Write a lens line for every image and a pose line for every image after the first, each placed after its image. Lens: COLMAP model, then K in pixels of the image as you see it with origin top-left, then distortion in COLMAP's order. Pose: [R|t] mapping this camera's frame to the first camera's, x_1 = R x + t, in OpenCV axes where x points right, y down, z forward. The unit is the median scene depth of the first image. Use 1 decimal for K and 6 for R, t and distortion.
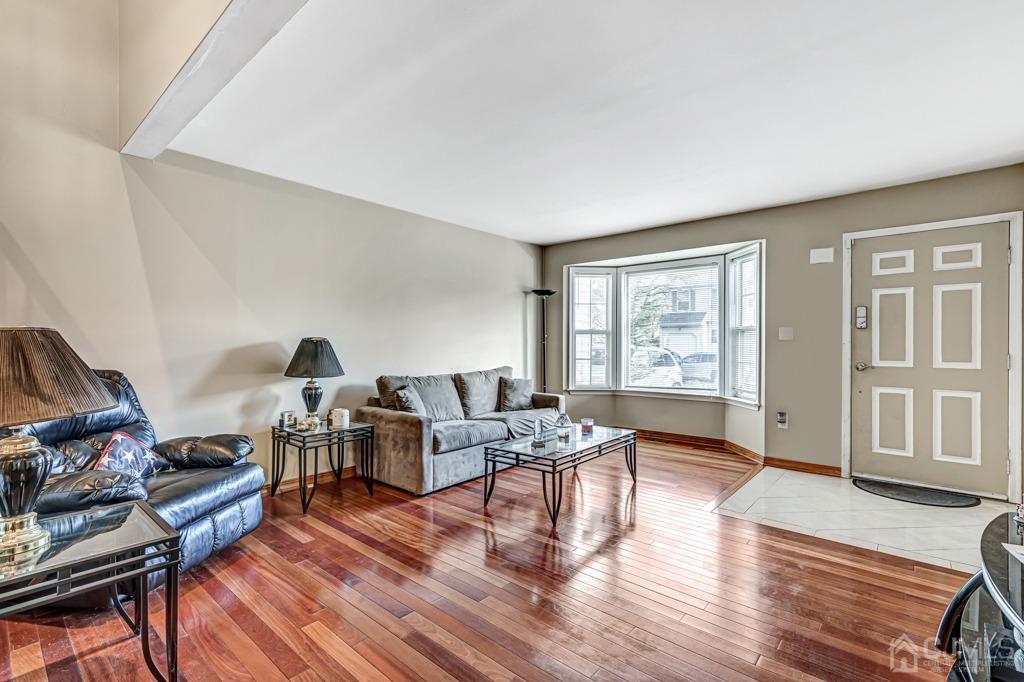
lens RADIAL K [[459.6, 0, 512.0], [0, 459.6, 341.0], [0, 0, 1]] dist [0.002947, 0.000595]
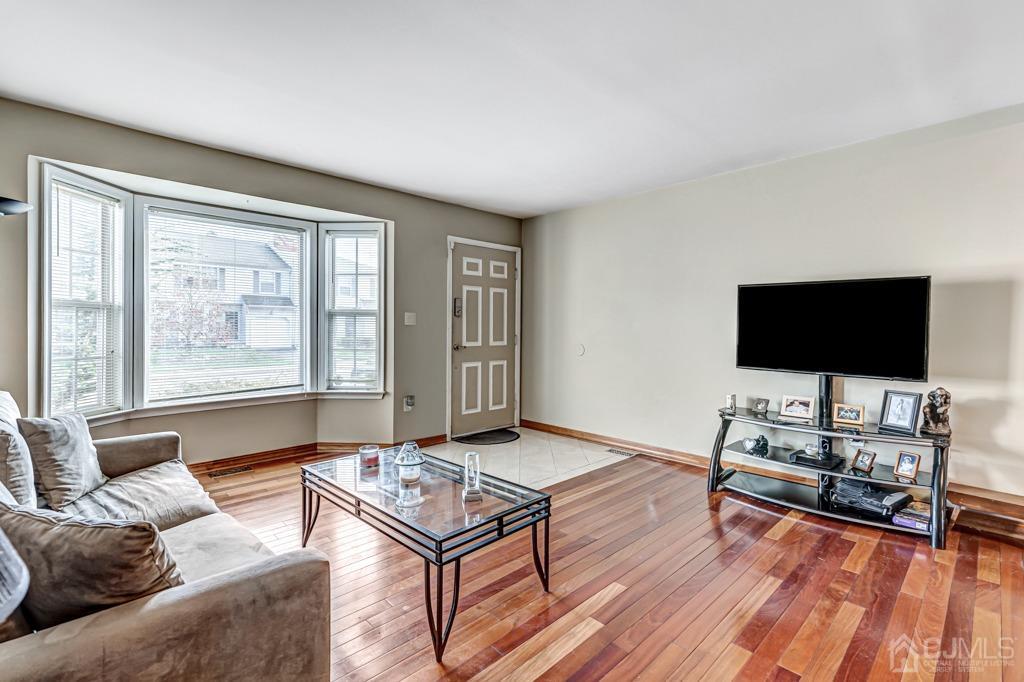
lens RADIAL K [[462.4, 0, 513.7], [0, 462.4, 329.5], [0, 0, 1]] dist [0.001482, 0.000243]
pose [[0.087261, -0.003546, 0.996179, -0.419901], [-0.007552, 0.999963, 0.004221, 0.001864], [-0.996157, -0.007892, 0.087231, 0.684409]]
